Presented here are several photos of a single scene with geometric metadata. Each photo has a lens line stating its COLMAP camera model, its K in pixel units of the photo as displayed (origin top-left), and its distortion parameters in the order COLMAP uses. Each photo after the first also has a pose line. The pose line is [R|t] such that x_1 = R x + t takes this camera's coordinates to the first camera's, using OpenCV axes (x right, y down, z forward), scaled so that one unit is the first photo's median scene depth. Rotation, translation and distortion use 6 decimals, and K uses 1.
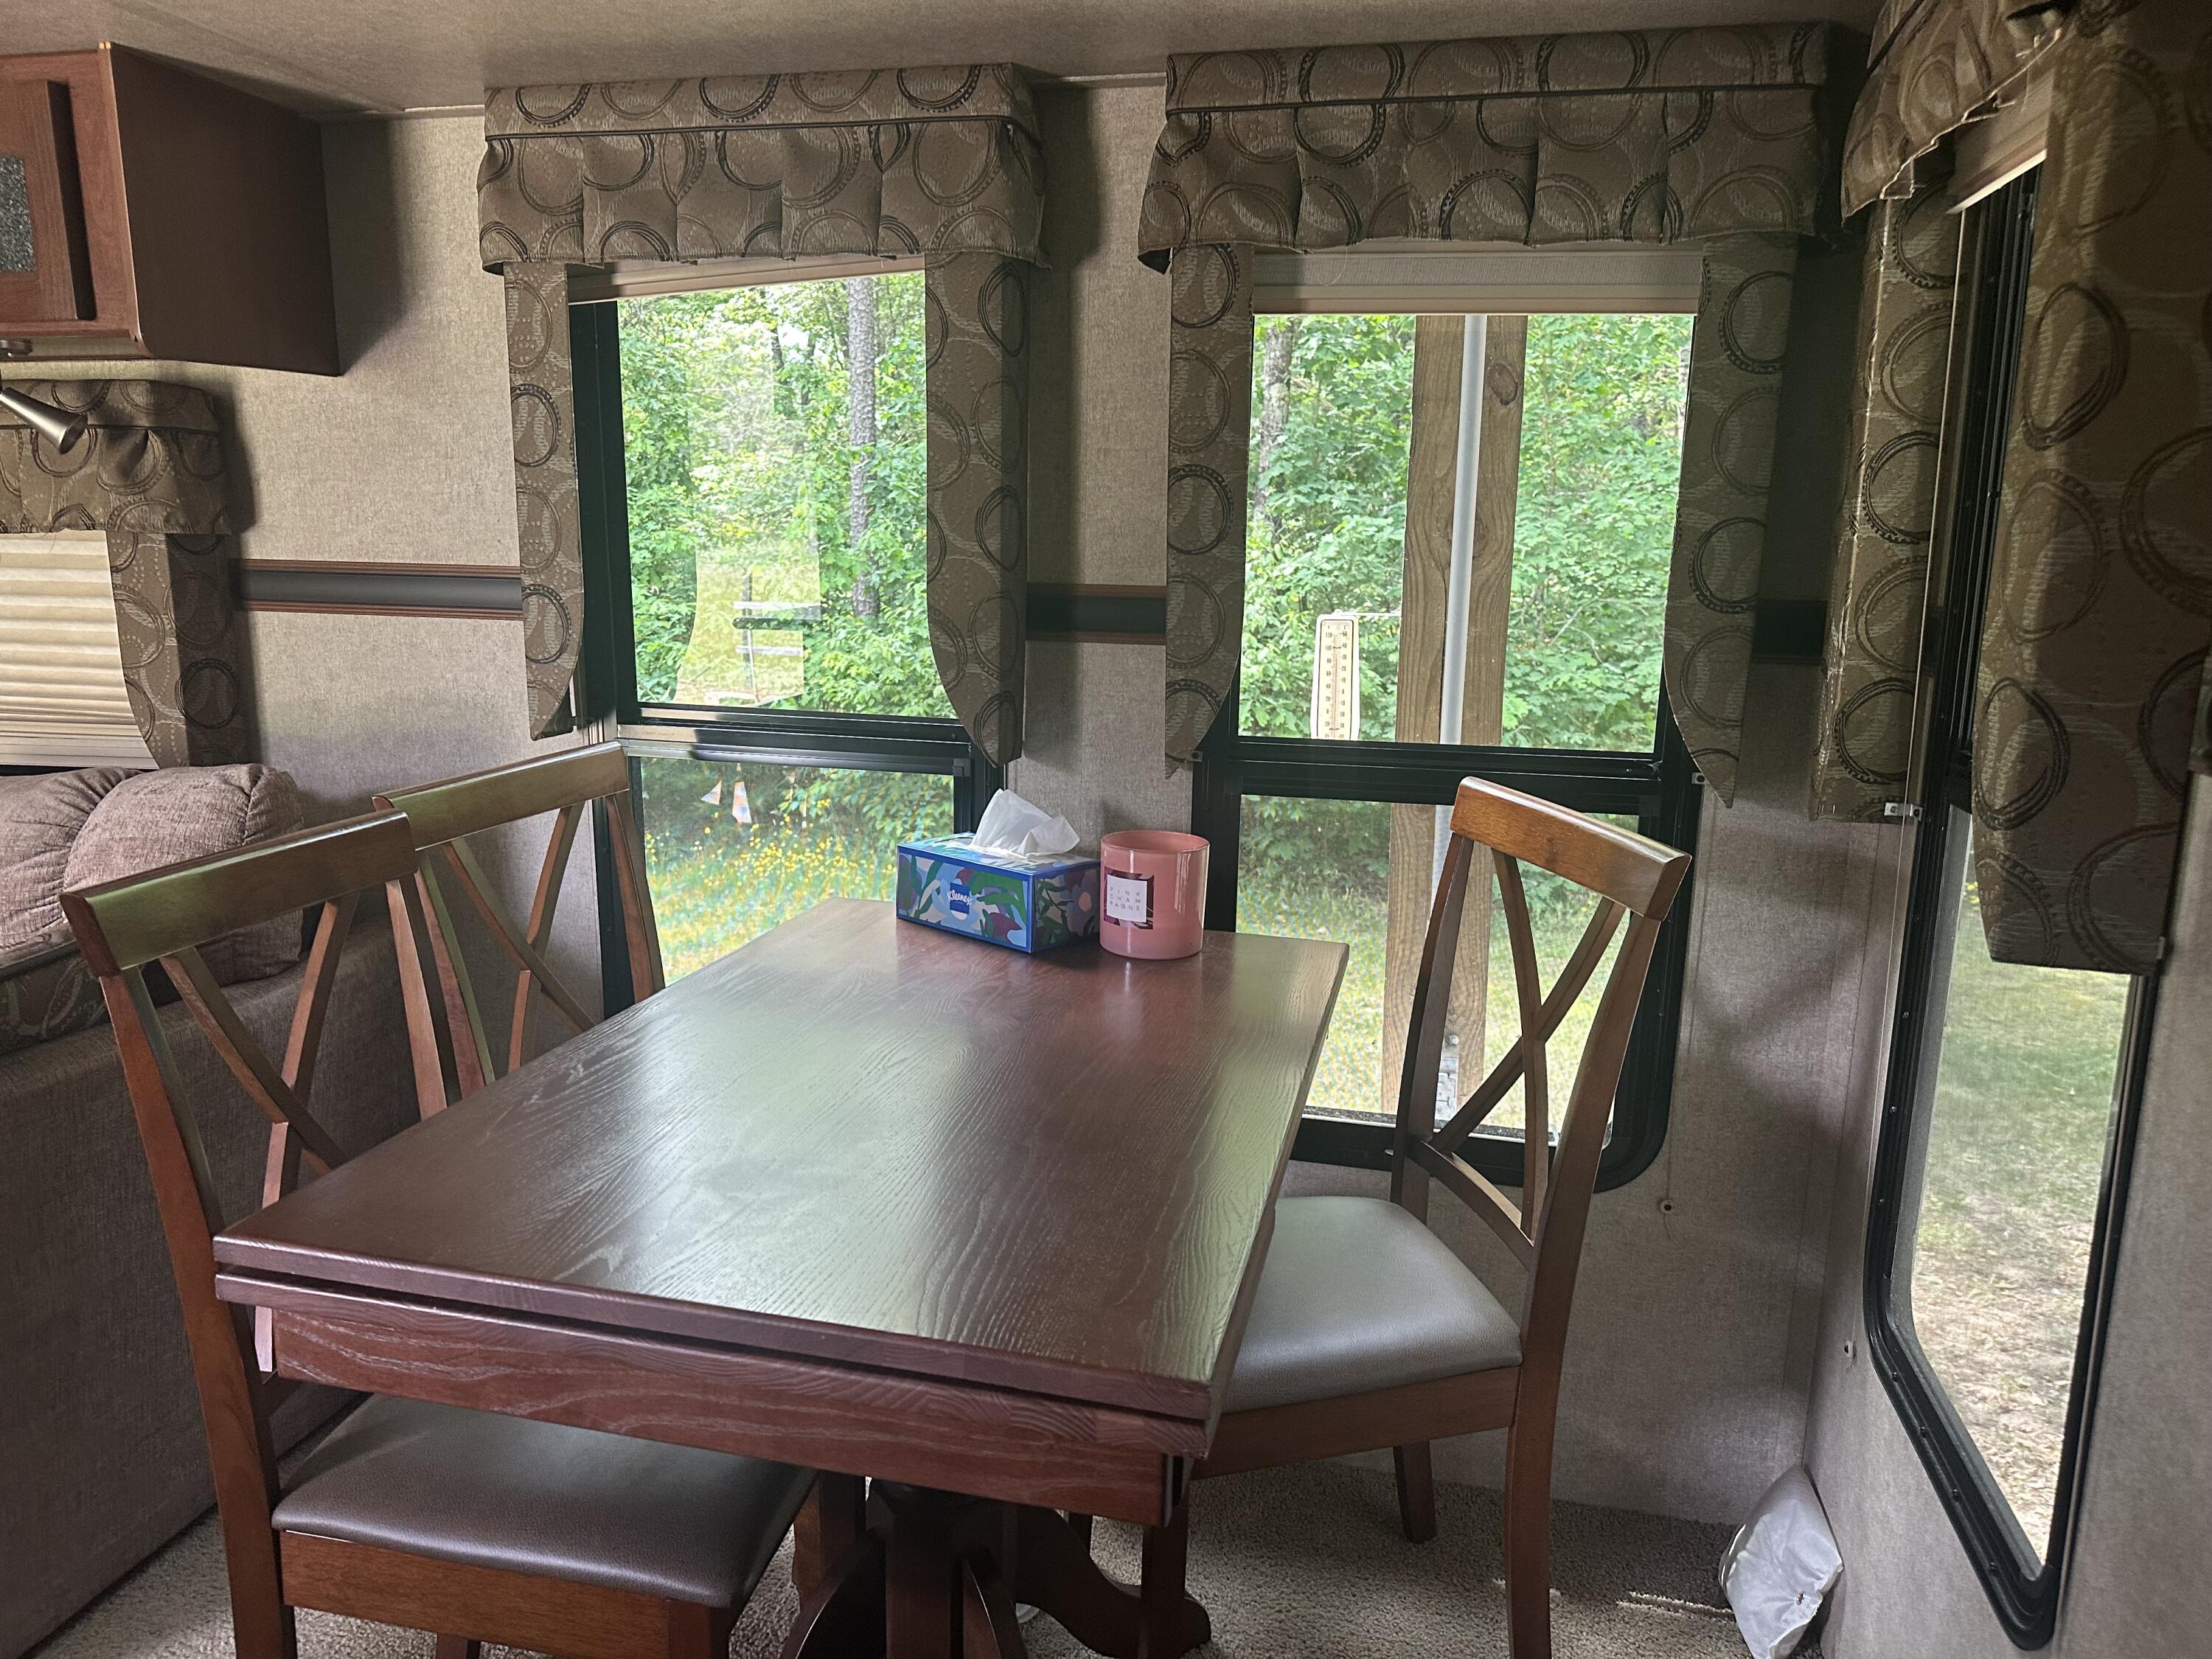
lens RADIAL K [[1539.7, 0, 1091.5], [0, 1539.7, 837.8], [0, 0, 1]] dist [0.047640, -0.056188]
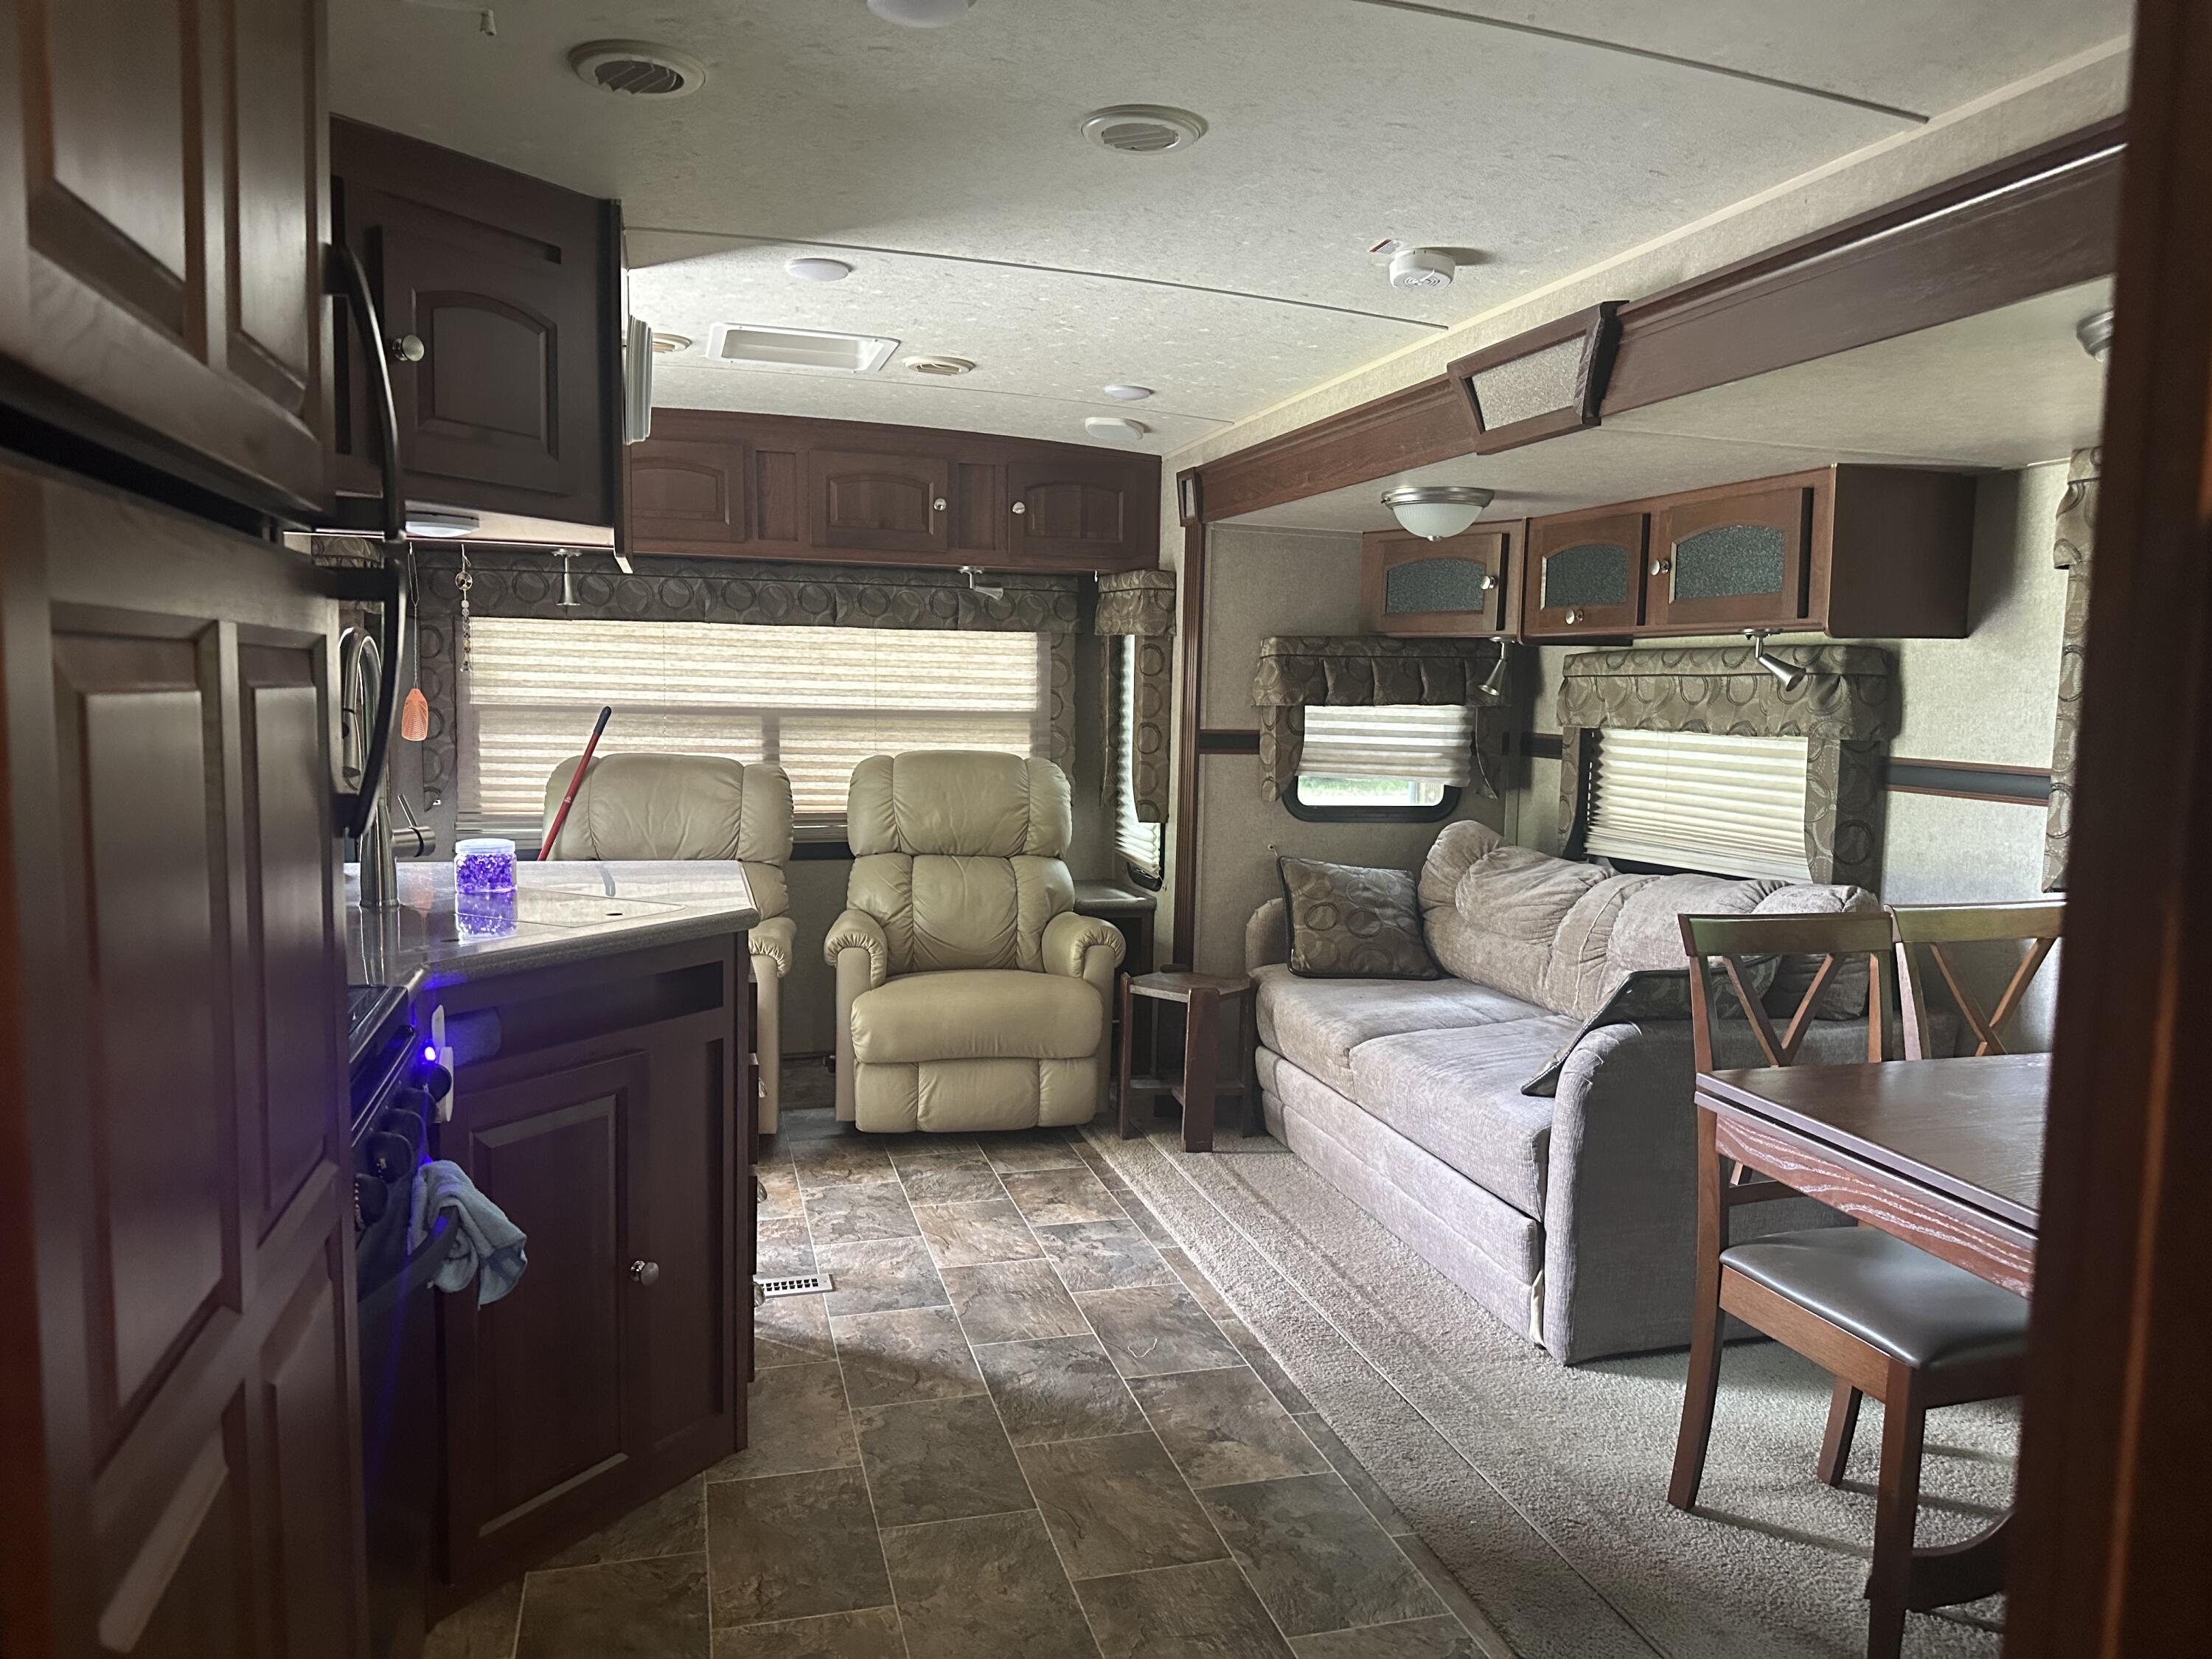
lens RADIAL K [[1530.1, 0, 1116.4], [0, 1530.1, 845.3], [0, 0, 1]] dist [0.148223, -0.282092]
pose [[0.484343, 0.090720, -0.870162, 0.441665], [-0.185399, 0.982663, -0.000746, 0.048348], [0.855008, 0.161689, 0.492765, -0.397820]]
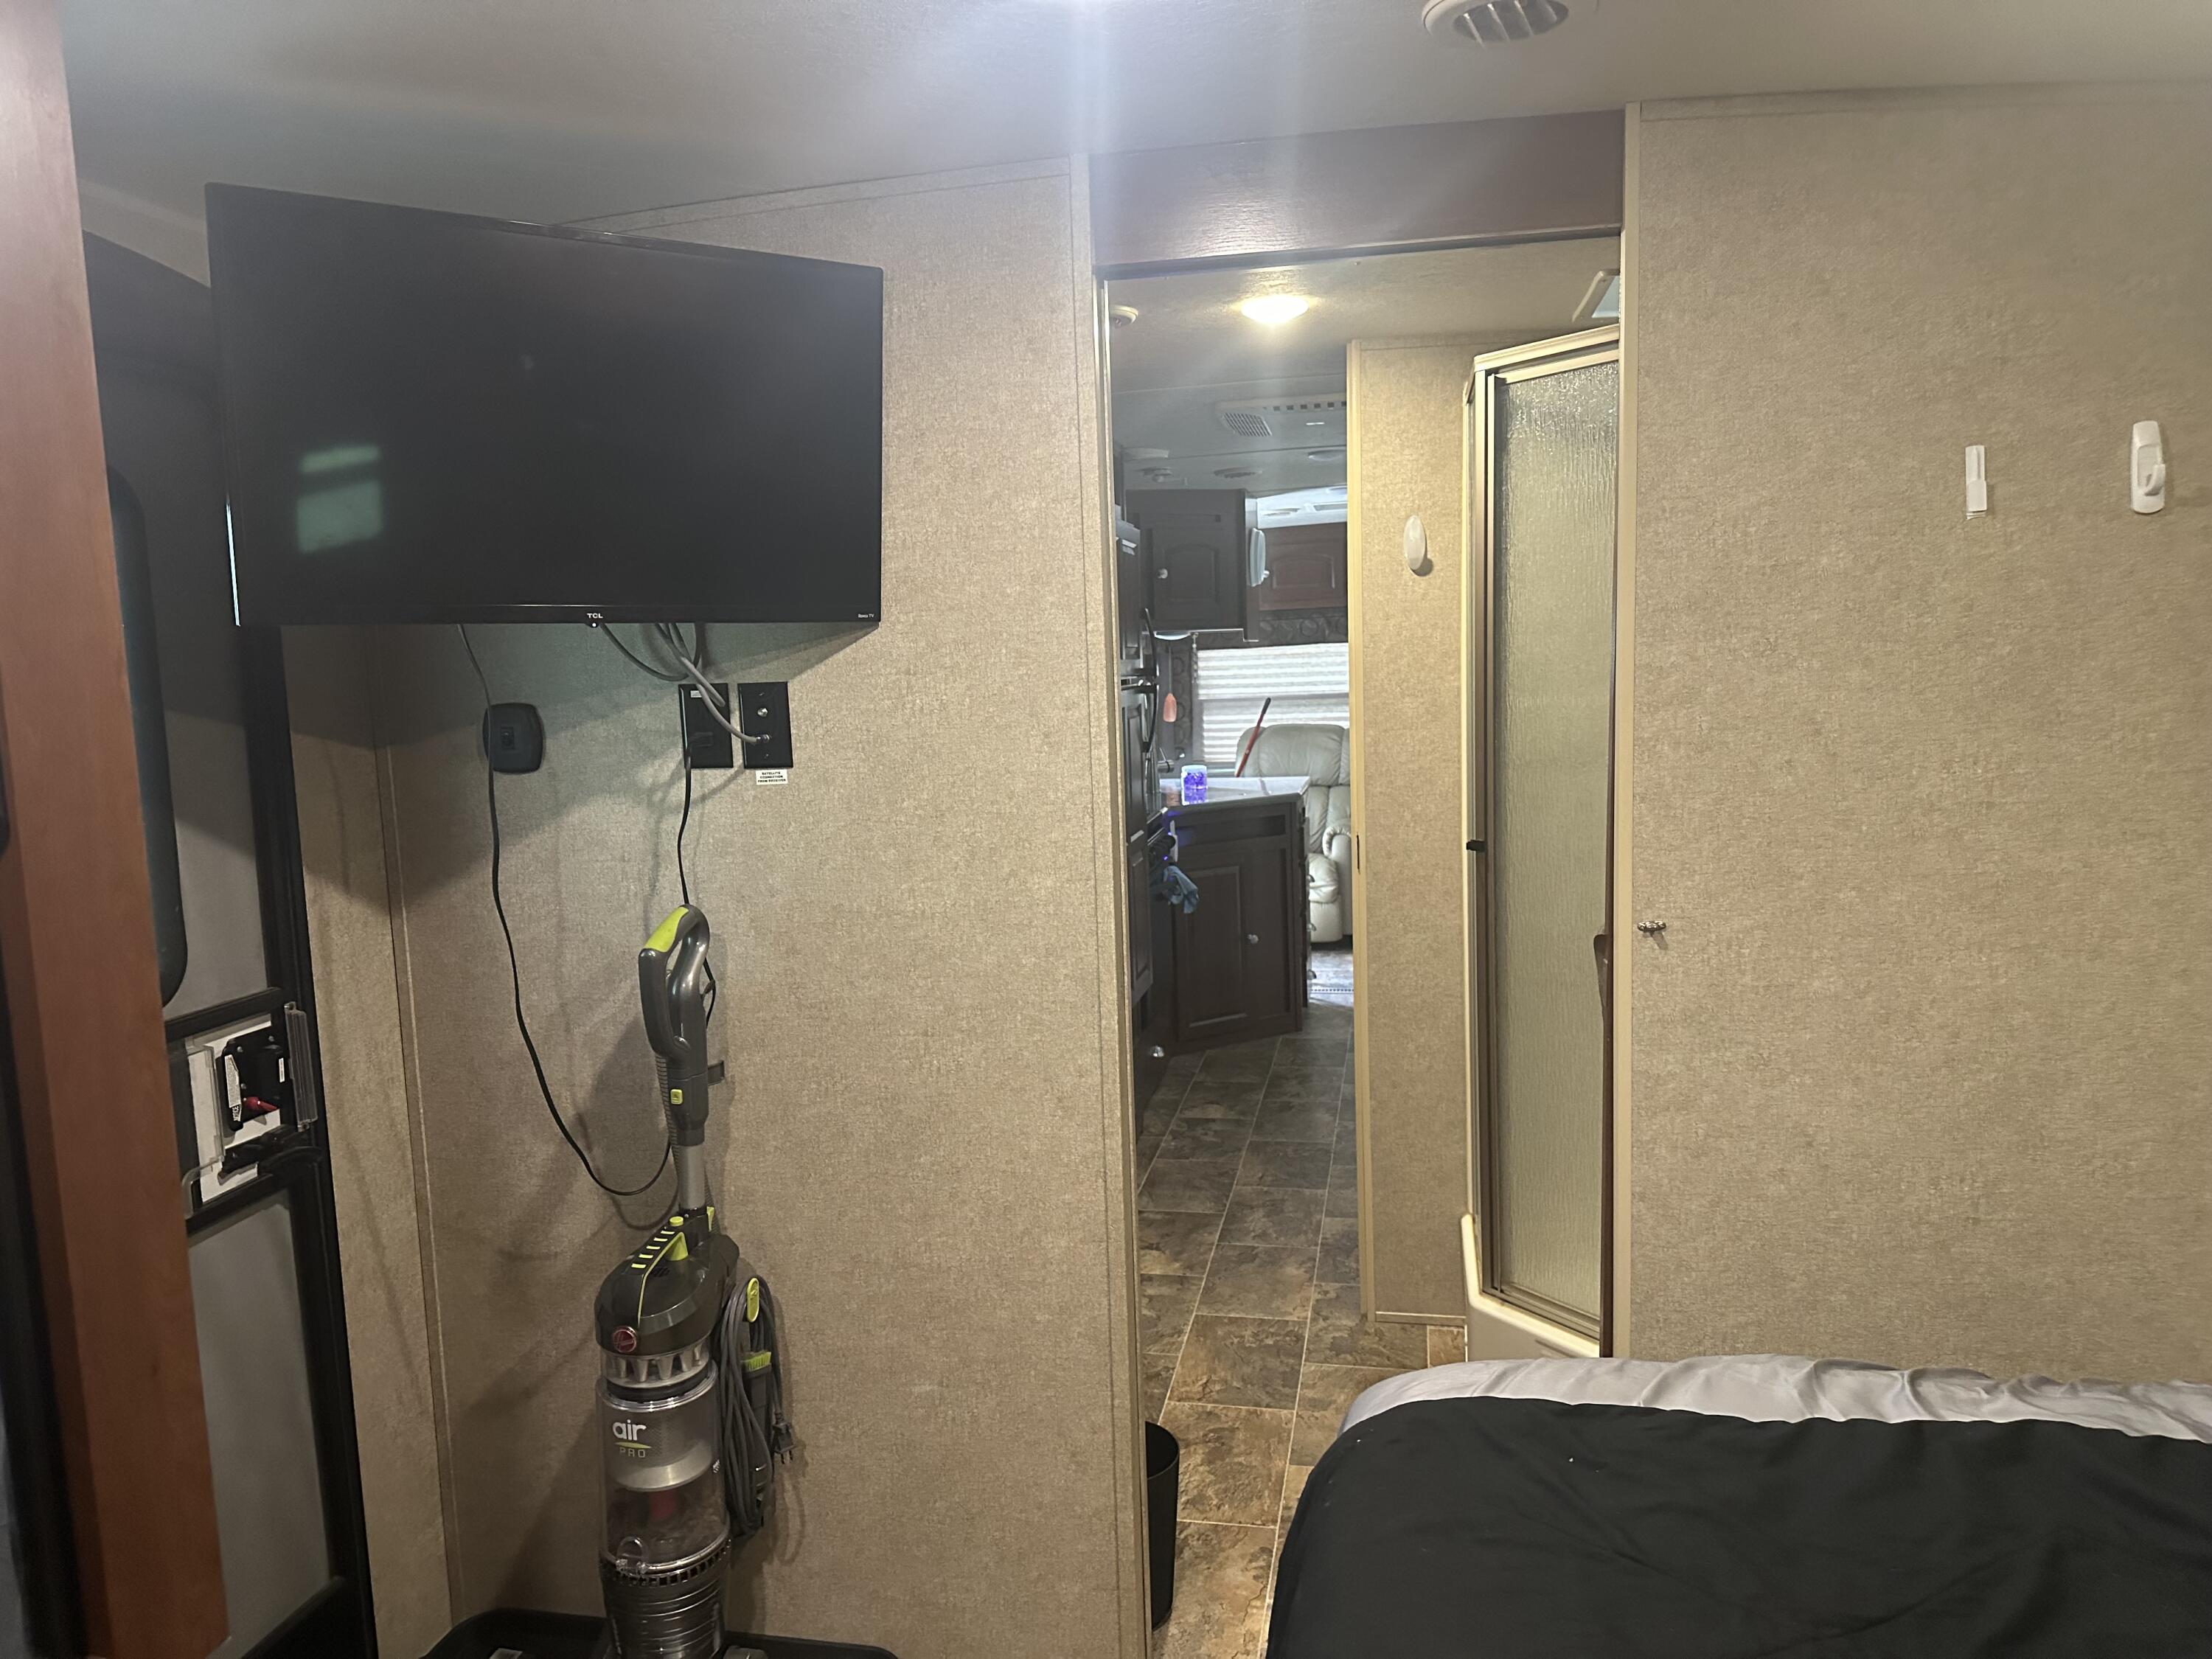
lens RADIAL K [[1539.7, 0, 1091.5], [0, 1539.7, 837.8], [0, 0, 1]] dist [0.047640, -0.056188]
pose [[0.025784, 0.106236, -0.994007, 2.032699], [-0.155295, 0.982691, 0.100999, 0.009932], [0.987532, 0.151761, 0.041836, -0.506703]]
